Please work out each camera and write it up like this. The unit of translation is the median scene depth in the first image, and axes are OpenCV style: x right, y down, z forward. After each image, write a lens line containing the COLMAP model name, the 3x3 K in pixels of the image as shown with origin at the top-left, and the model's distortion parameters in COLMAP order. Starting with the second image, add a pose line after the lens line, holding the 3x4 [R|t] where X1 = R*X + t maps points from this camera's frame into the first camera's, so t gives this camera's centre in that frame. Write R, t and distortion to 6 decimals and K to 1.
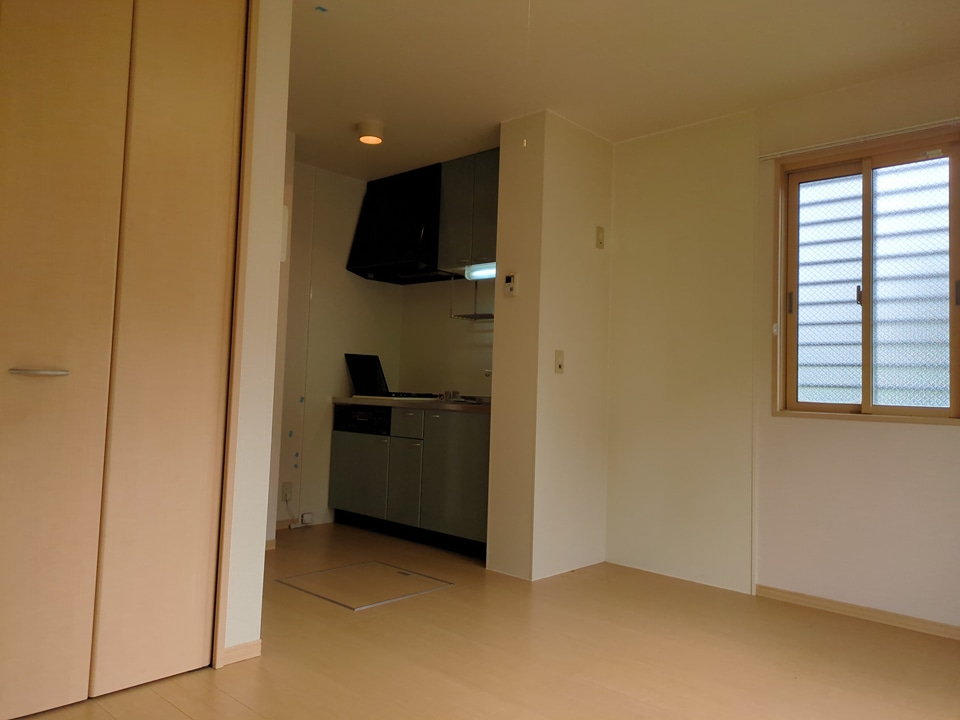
lens RADIAL K [[723.2, 0, 469.9], [0, 723.2, 354.9], [0, 0, 1]] dist [0.043062, -0.035522]
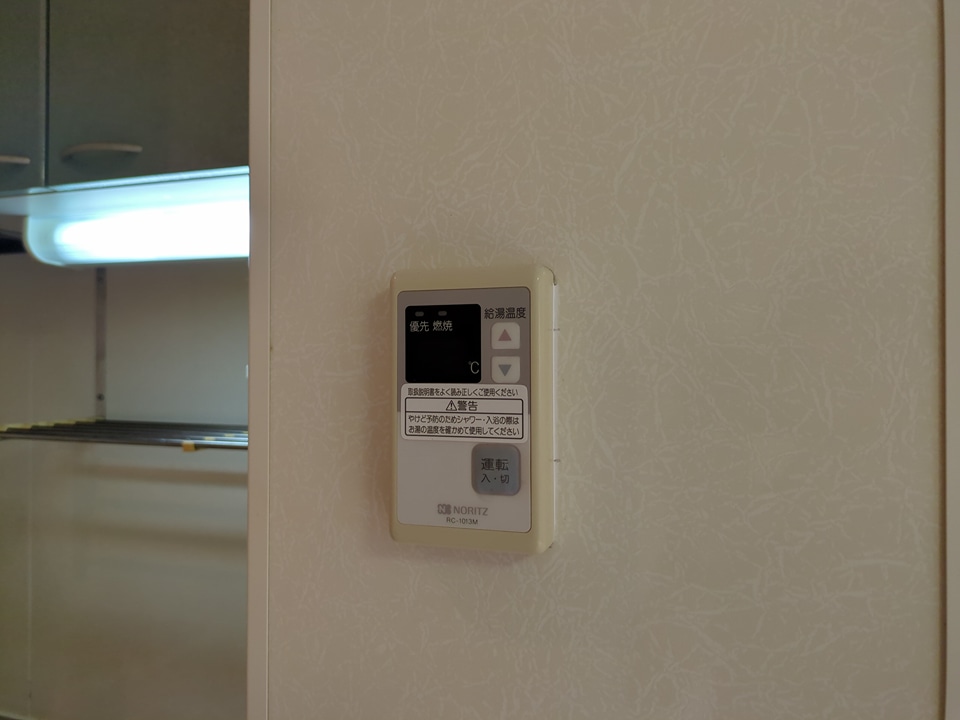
lens RADIAL K [[723.2, 0, 469.9], [0, 723.2, 354.9], [0, 0, 1]] dist [0.043062, -0.035522]
pose [[0.910611, -0.040981, 0.411227, 0.029667], [0.017253, 0.997973, 0.061248, -0.132987], [-0.412904, -0.048678, 0.909473, 1.151398]]
